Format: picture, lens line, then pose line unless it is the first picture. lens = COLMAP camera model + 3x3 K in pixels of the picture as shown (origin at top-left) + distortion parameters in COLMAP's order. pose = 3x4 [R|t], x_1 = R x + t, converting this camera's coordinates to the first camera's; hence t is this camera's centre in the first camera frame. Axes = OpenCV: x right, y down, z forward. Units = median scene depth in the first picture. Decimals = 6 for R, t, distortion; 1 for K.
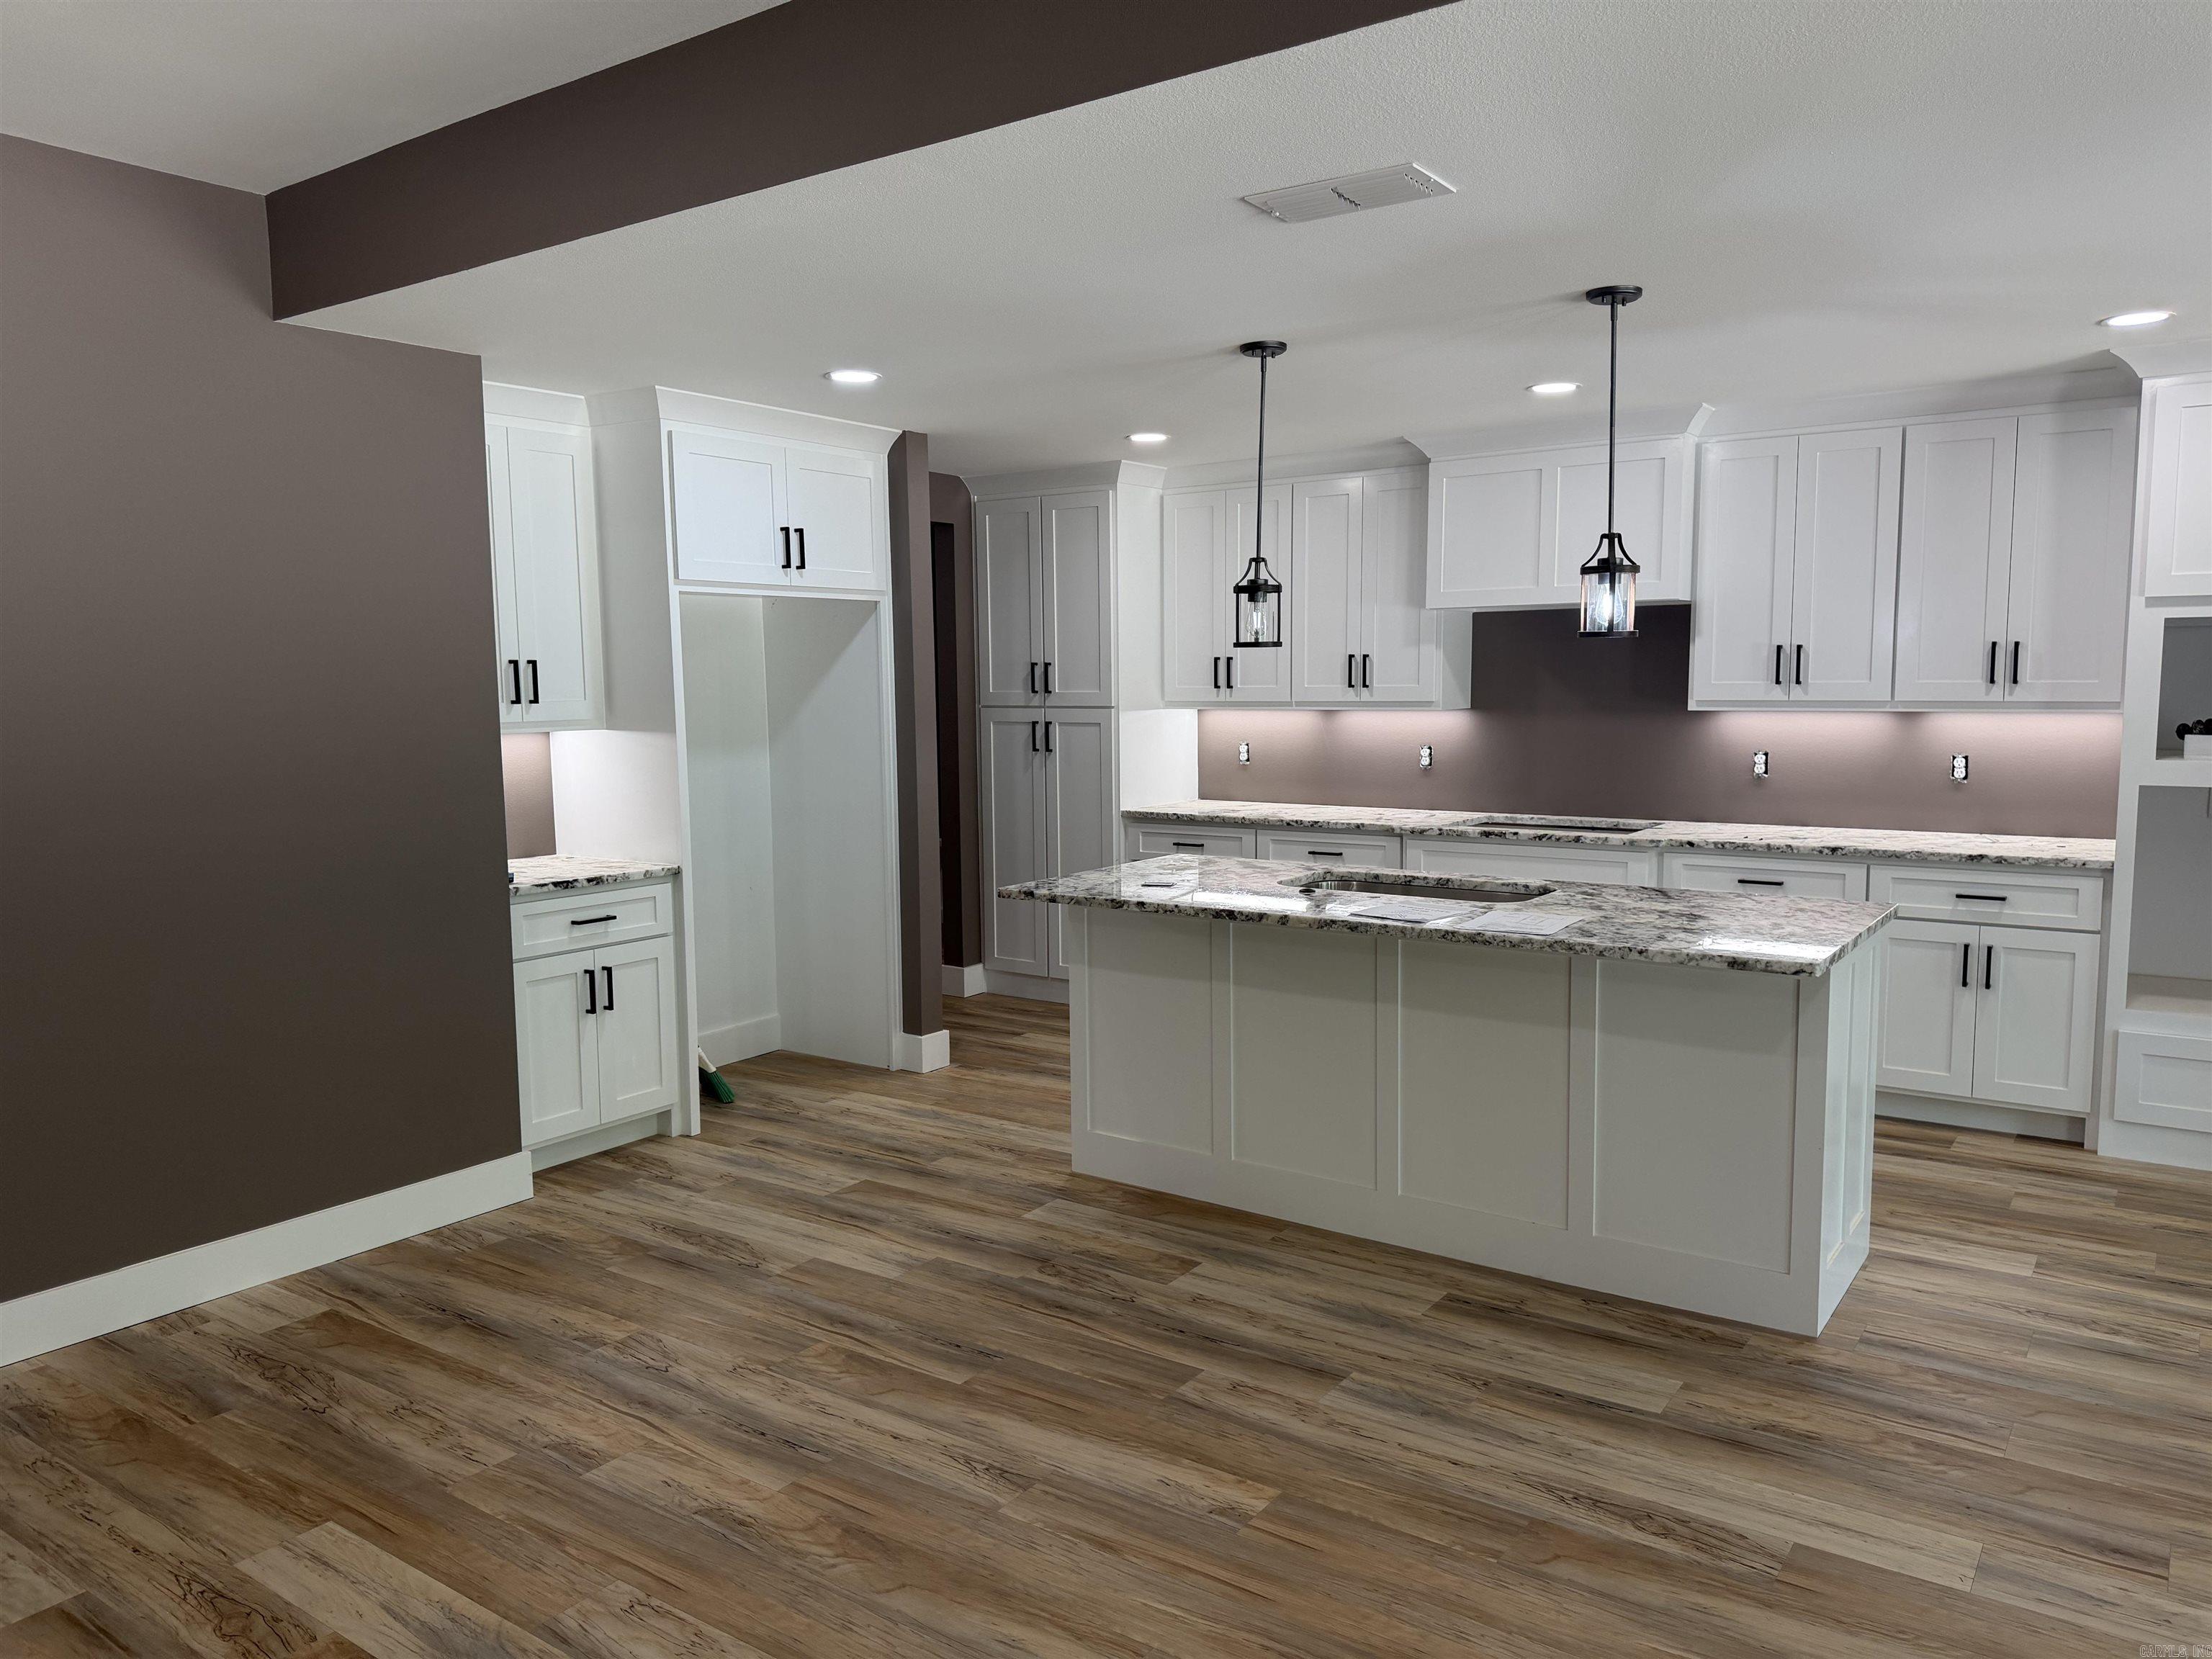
lens RADIAL K [[1553.6, 0, 1111.7], [0, 1553.6, 827.2], [0, 0, 1]] dist [0.111041, -0.161830]
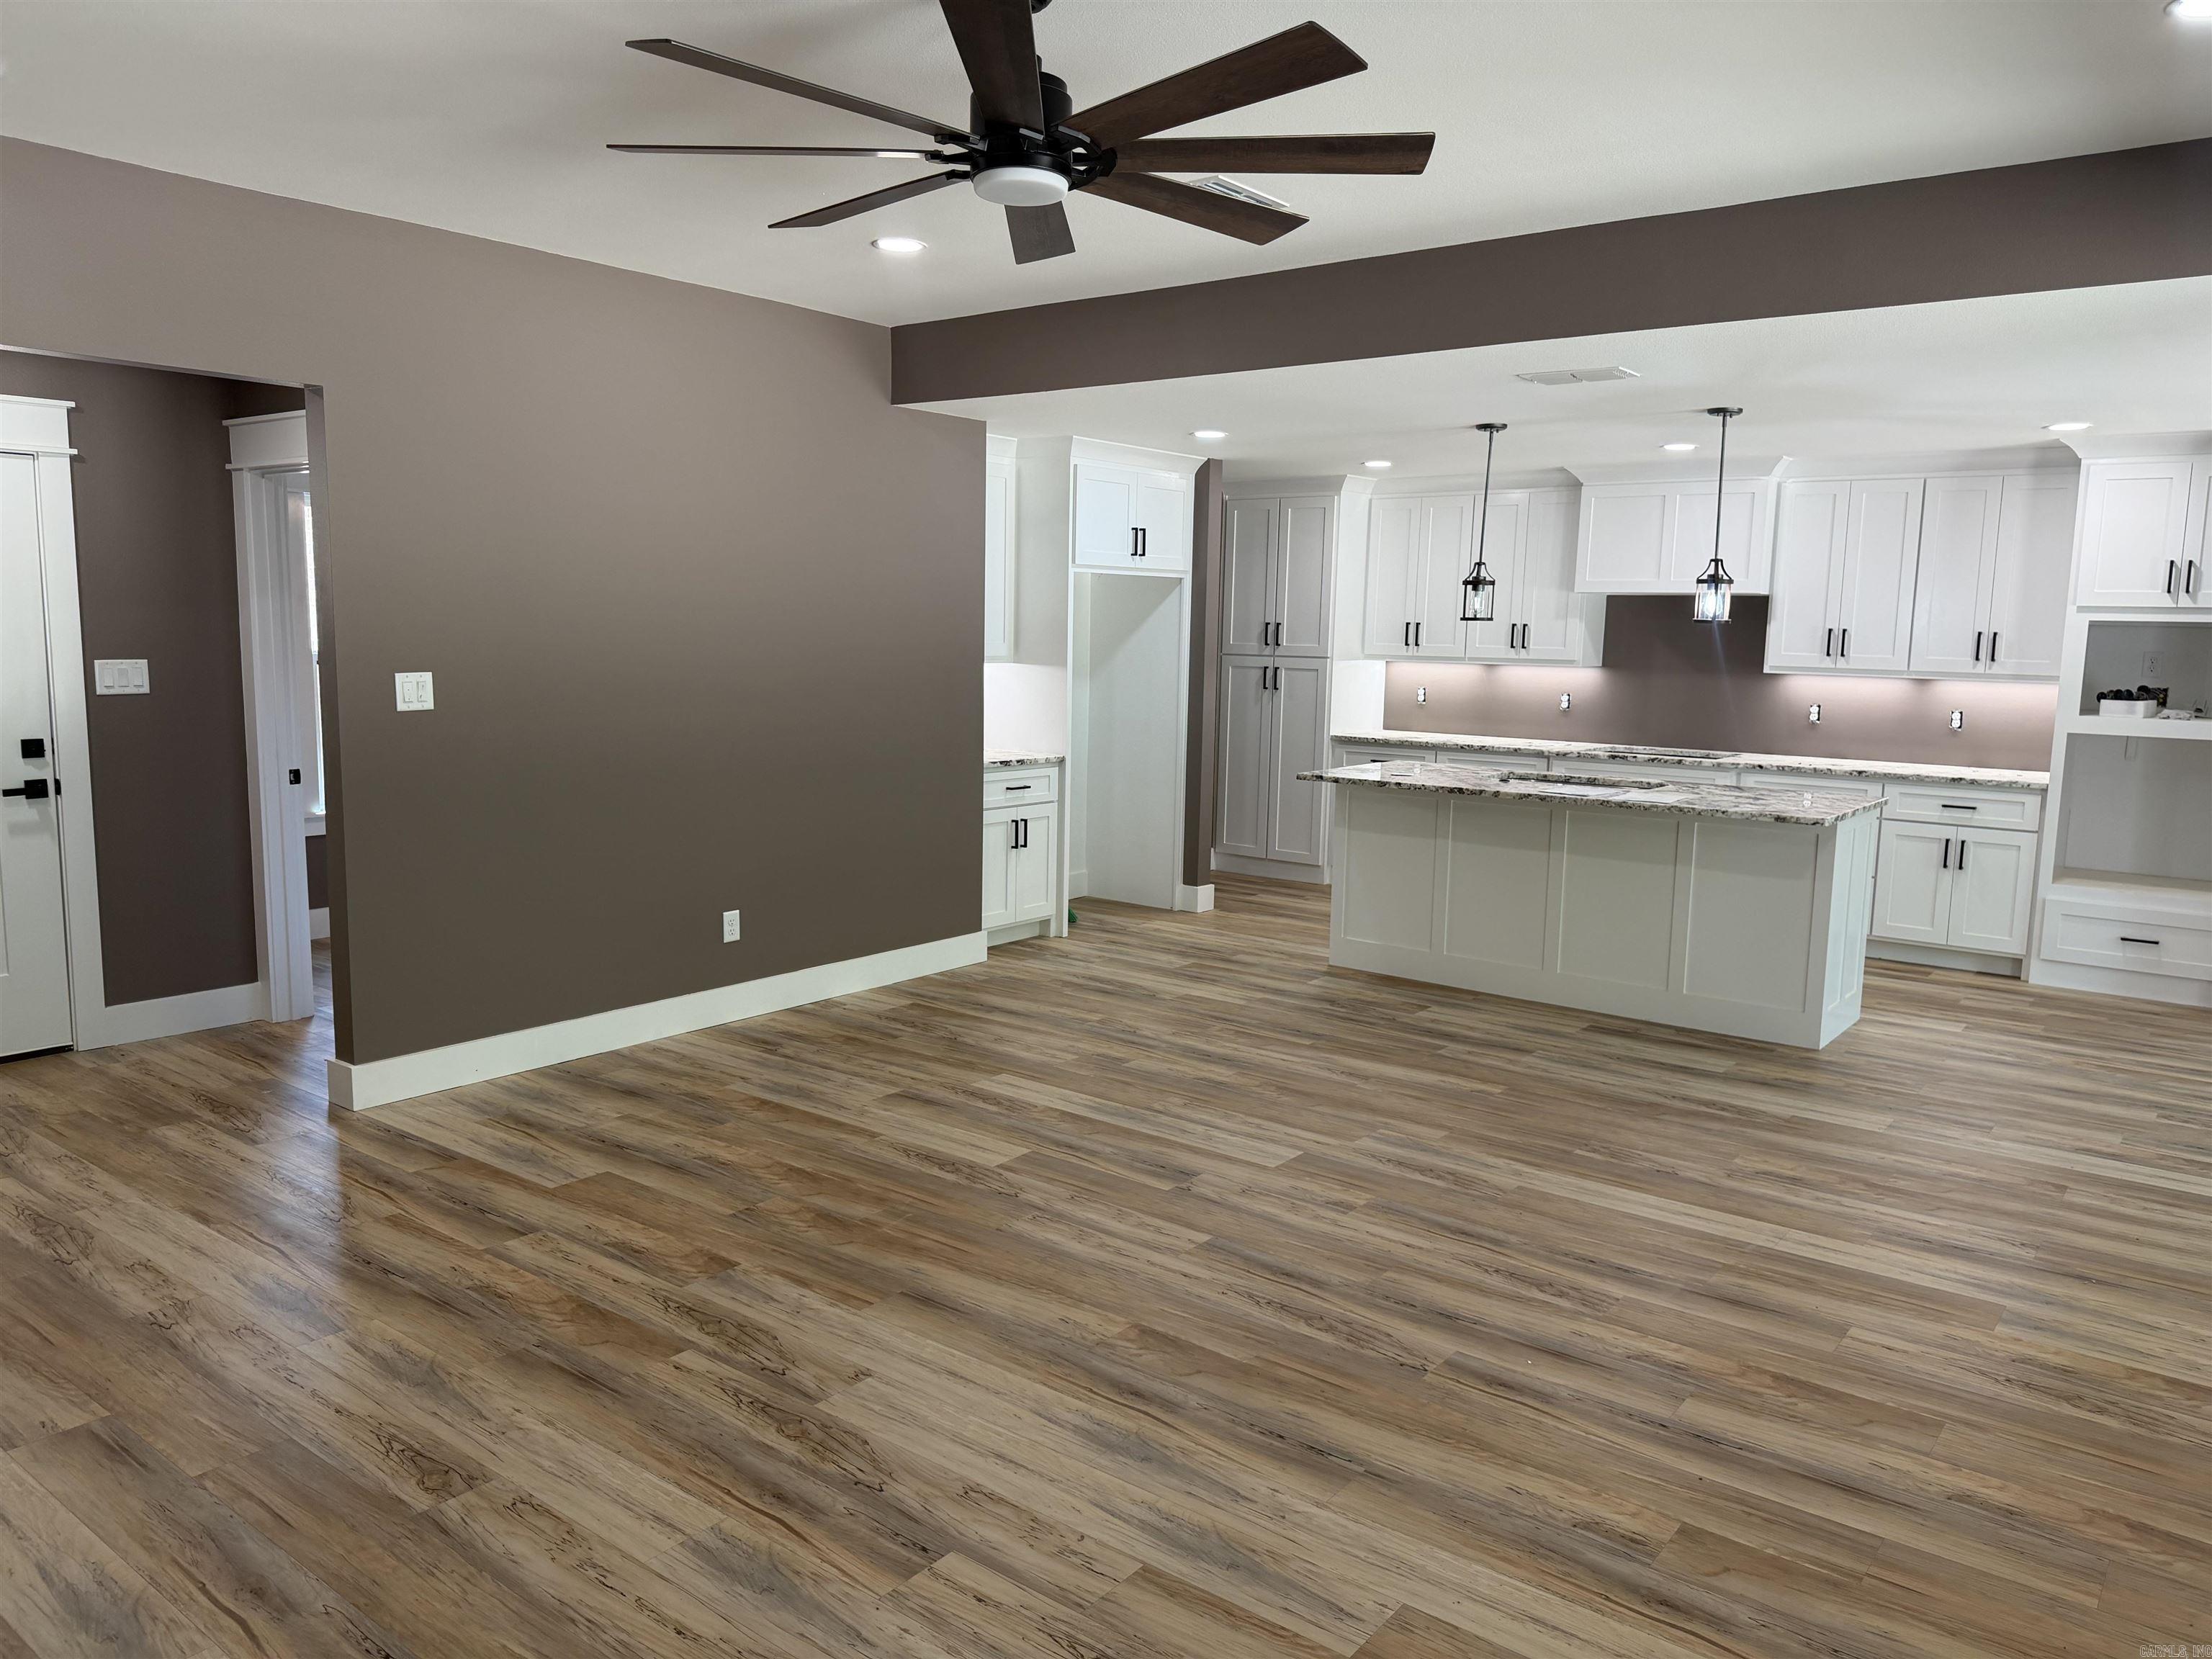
lens RADIAL K [[1553.6, 0, 1111.7], [0, 1553.6, 827.2], [0, 0, 1]] dist [0.111041, -0.161830]
pose [[0.998367, 0.038156, -0.042522, -0.187750], [-0.036765, 0.998779, 0.033012, 0.048092], [0.043730, -0.031395, 0.998550, -0.547148]]
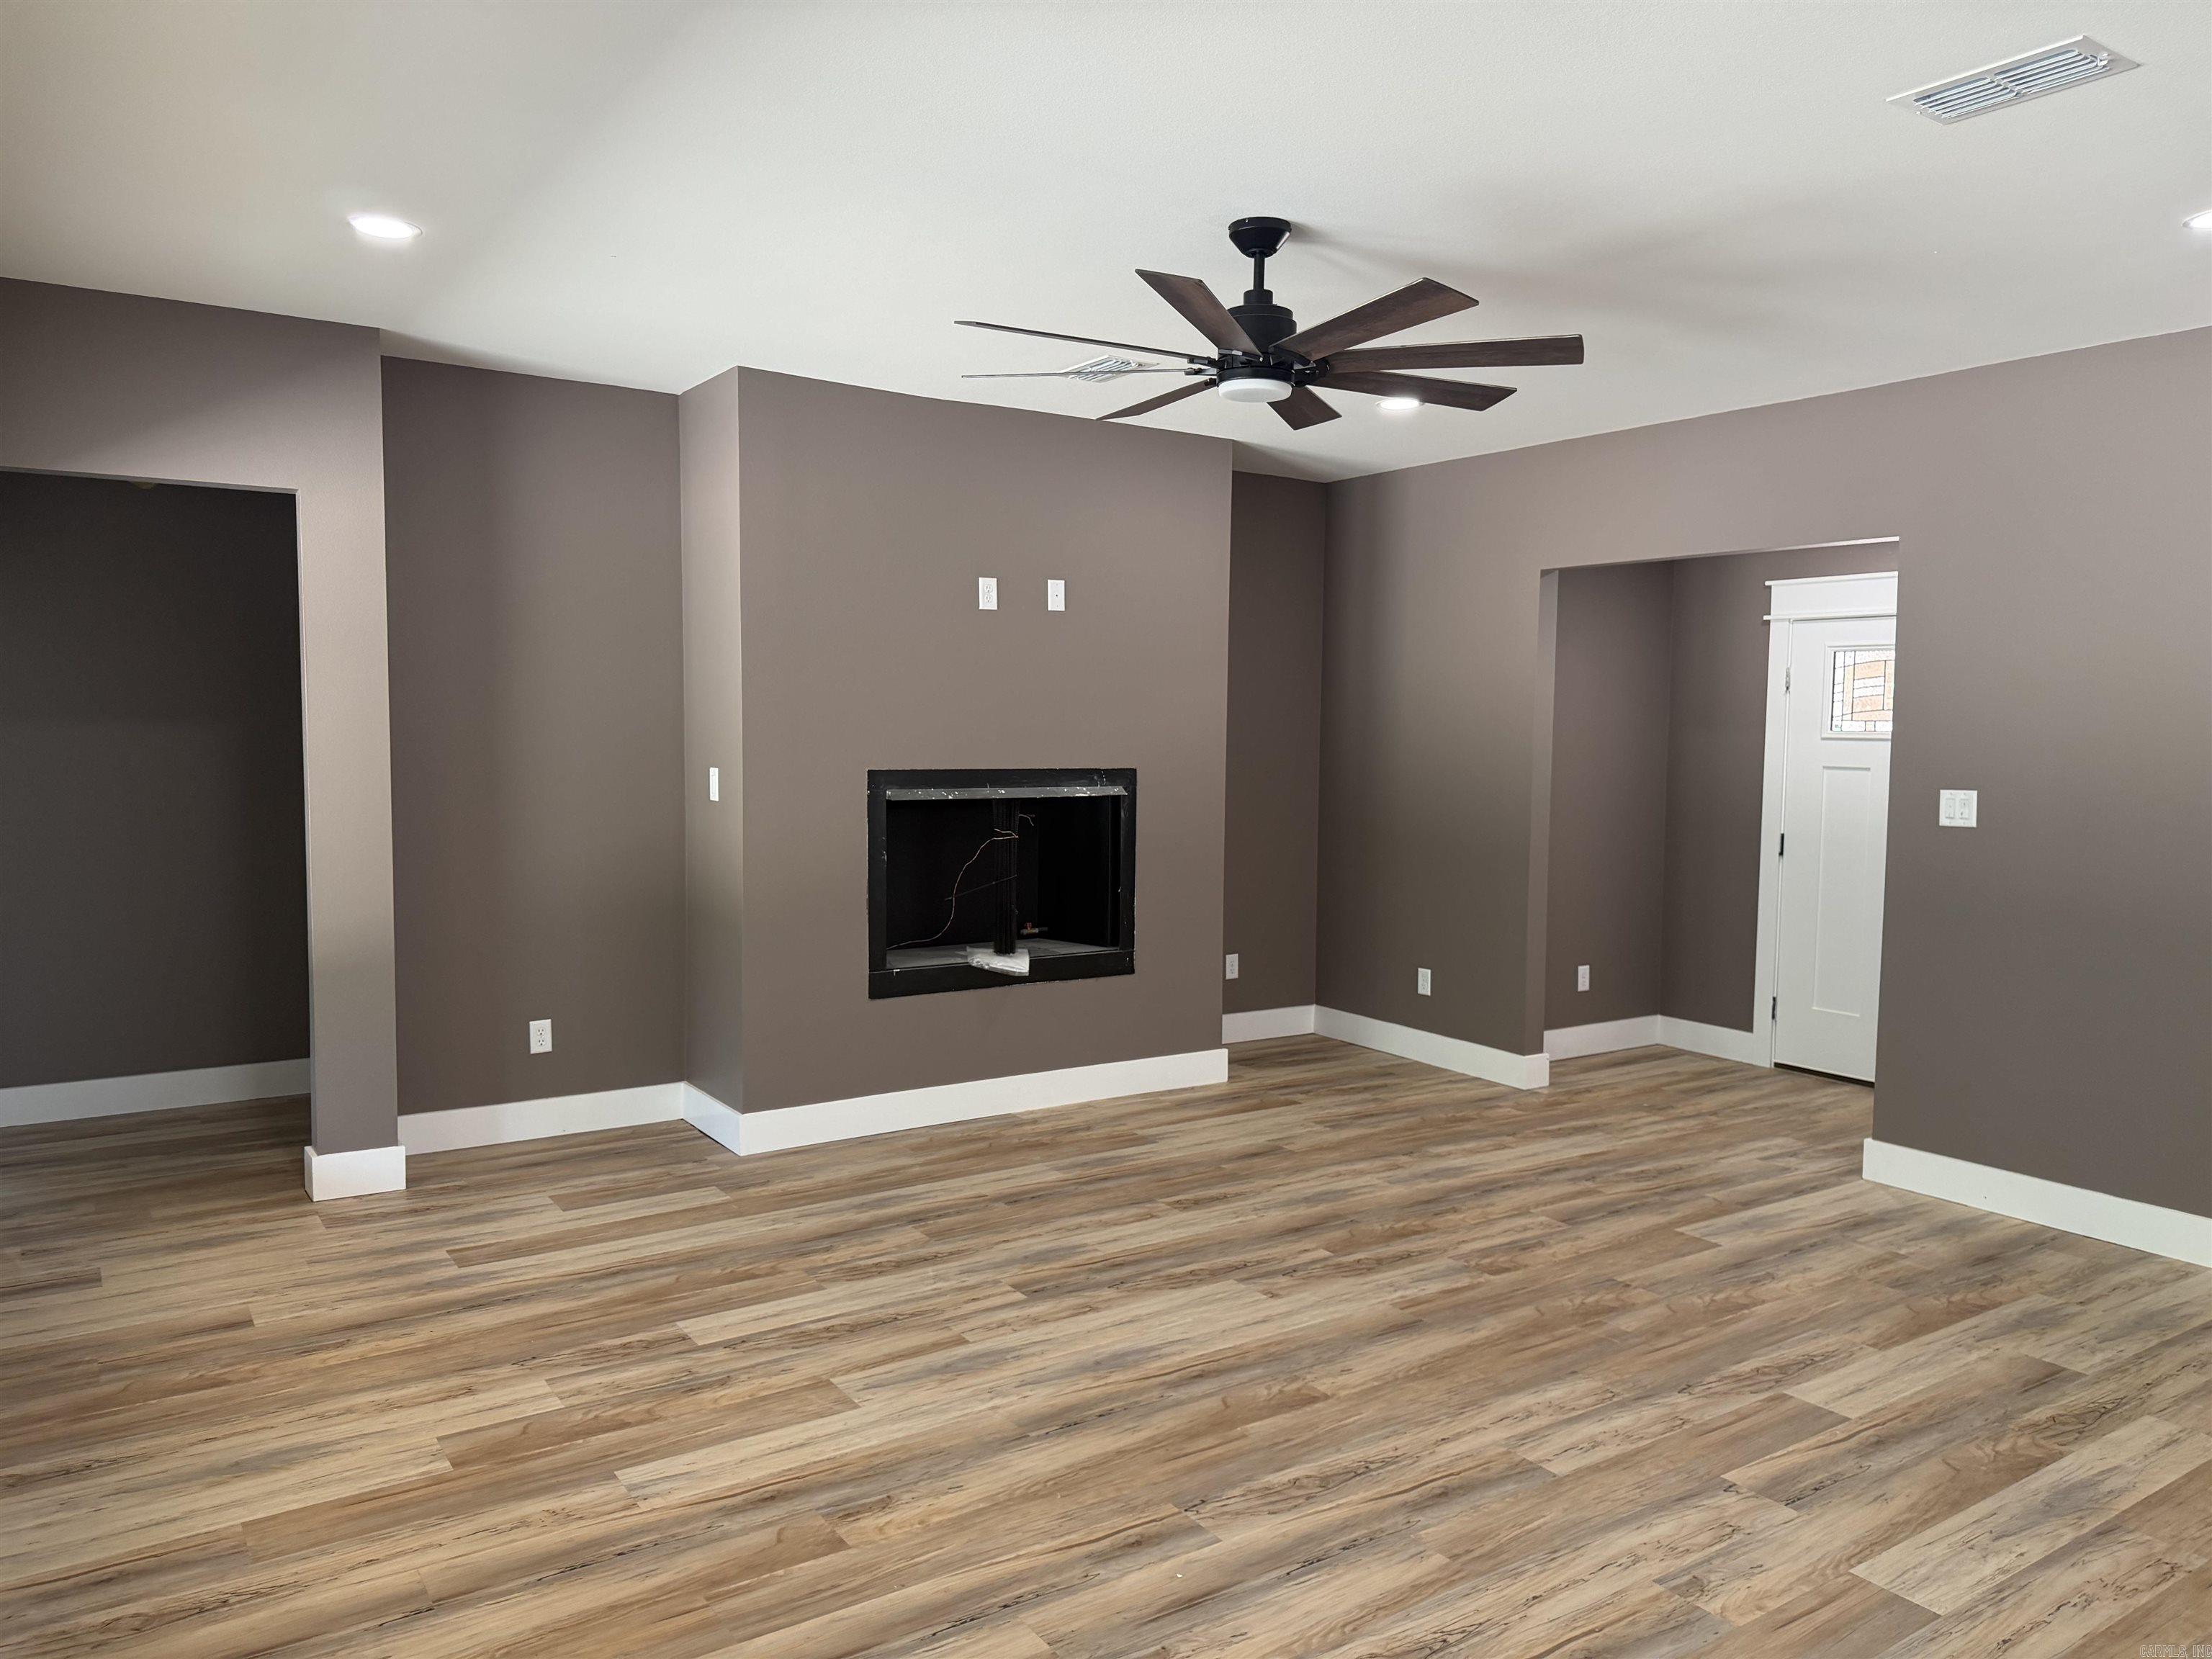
lens RADIAL K [[1553.6, 0, 1111.7], [0, 1553.6, 827.2], [0, 0, 1]] dist [0.111041, -0.161830]
pose [[-0.347014, 0.073708, -0.934959, 0.569311], [-0.100557, 0.988236, 0.115231, -0.049585], [0.932453, 0.134003, -0.335520, 0.347687]]
